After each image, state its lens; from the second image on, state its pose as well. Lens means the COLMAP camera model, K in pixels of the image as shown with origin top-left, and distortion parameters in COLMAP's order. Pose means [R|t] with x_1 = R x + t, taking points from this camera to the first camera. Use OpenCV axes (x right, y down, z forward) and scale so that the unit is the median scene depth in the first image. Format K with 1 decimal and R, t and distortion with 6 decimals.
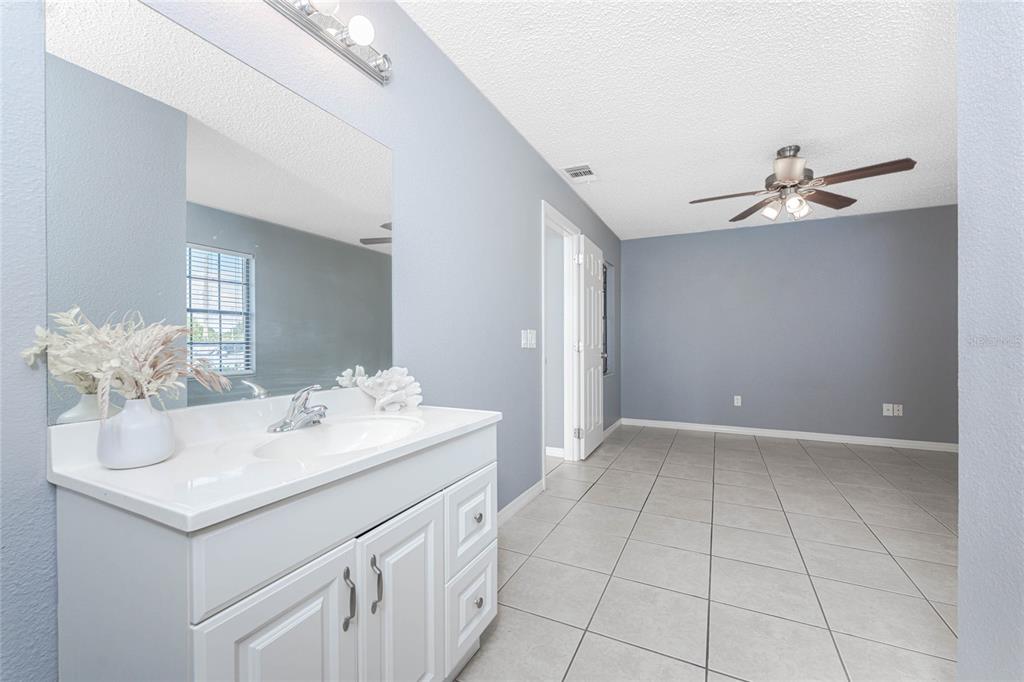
lens RADIAL K [[410.3, 0, 508.0], [0, 410.3, 345.1], [0, 0, 1]] dist [-0.000344, -0.000155]
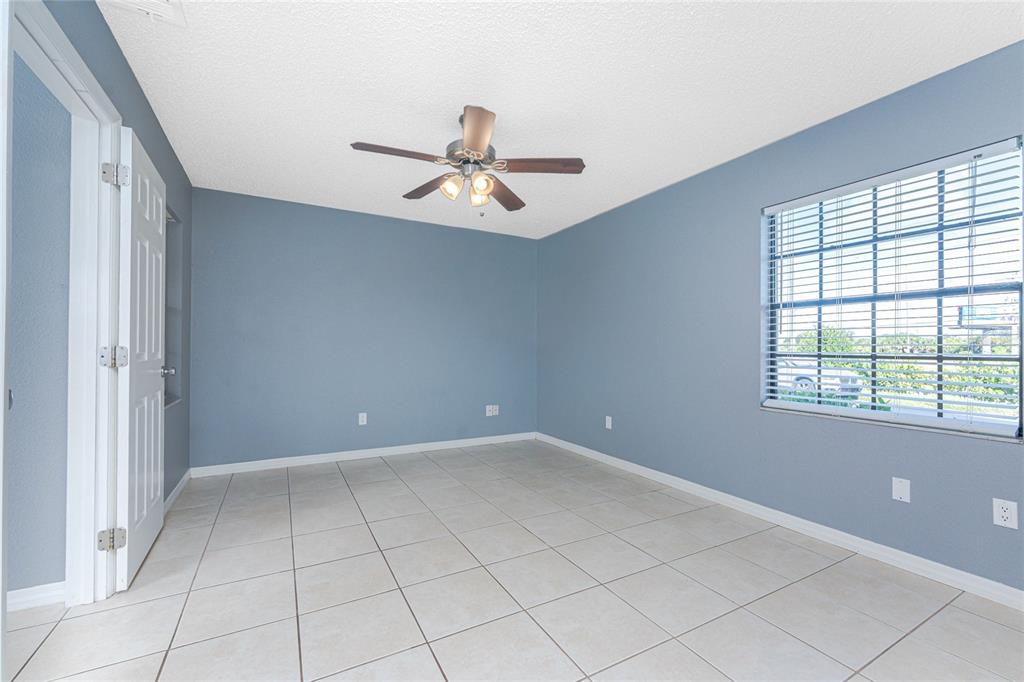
lens RADIAL K [[410.3, 0, 508.0], [0, 410.3, 345.1], [0, 0, 1]] dist [-0.000344, -0.000155]
pose [[0.562201, 0.012629, 0.826904, 0.033001], [0.002892, 0.999847, -0.017236, -0.000983], [-0.826996, 0.012082, 0.562079, 0.336080]]
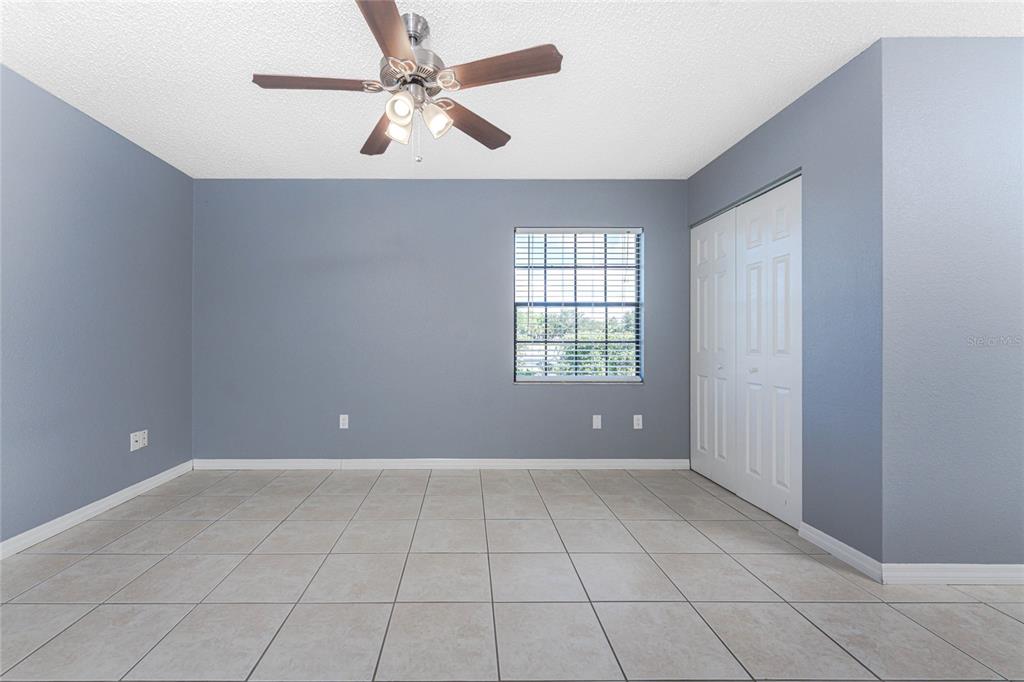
lens RADIAL K [[401.0, 0, 513.6], [0, 401.0, 337.3], [0, 0, 1]] dist [0.001485, 0.000187]
pose [[-0.447030, 0.017725, 0.894343, 0.069897], [0.012961, 0.999827, -0.013337, 0.006968], [-0.894425, 0.005629, -0.447182, 0.752488]]
